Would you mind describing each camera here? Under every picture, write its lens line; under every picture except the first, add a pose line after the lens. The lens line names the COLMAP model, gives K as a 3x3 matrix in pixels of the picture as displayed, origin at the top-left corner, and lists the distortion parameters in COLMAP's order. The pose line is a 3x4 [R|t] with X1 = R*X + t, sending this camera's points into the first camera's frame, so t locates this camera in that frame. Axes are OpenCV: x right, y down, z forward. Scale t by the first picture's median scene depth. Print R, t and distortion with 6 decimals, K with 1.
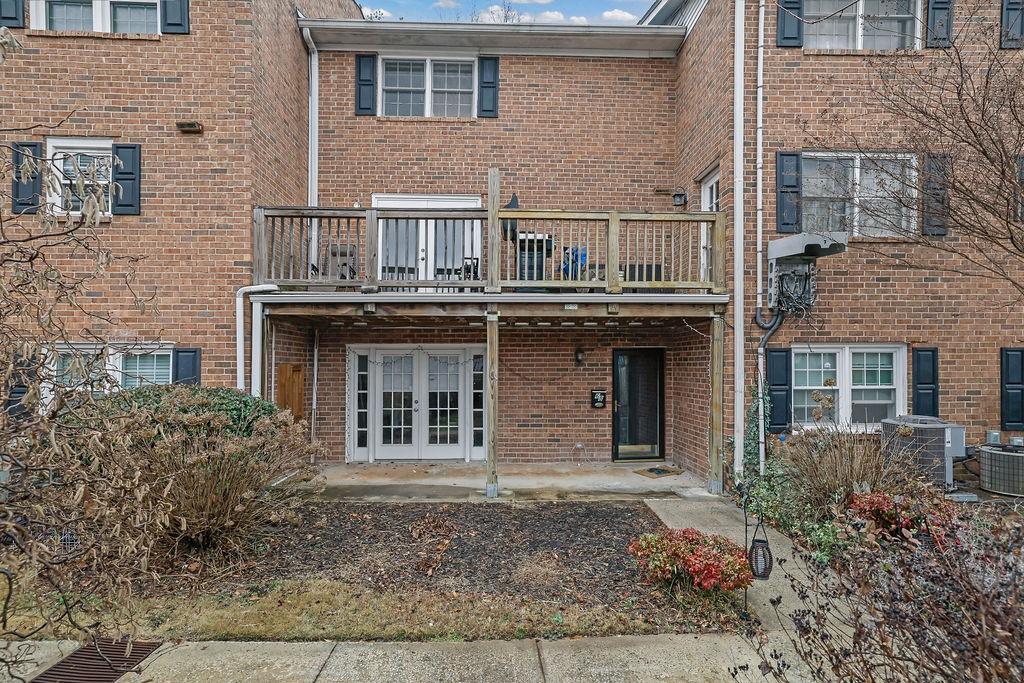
lens RADIAL K [[453.9, 0, 512.0], [0, 453.9, 341.5], [0, 0, 1]] dist [-0.045656, 0.020301]
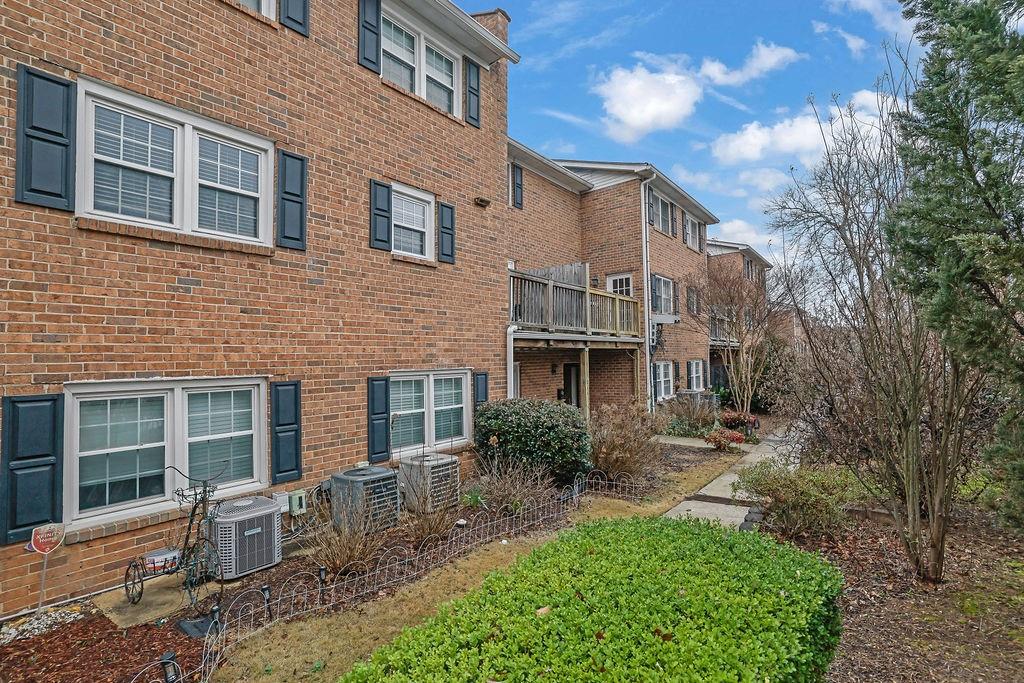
lens RADIAL K [[460.6, 0, 489.2], [0, 460.6, 349.8], [0, 0, 1]] dist [-0.047915, 0.021121]
pose [[0.680950, 0.003685, 0.732321, -1.674331], [-0.006019, 0.999982, 0.000564, -0.050450], [-0.732305, -0.004792, 0.680960, 0.065961]]
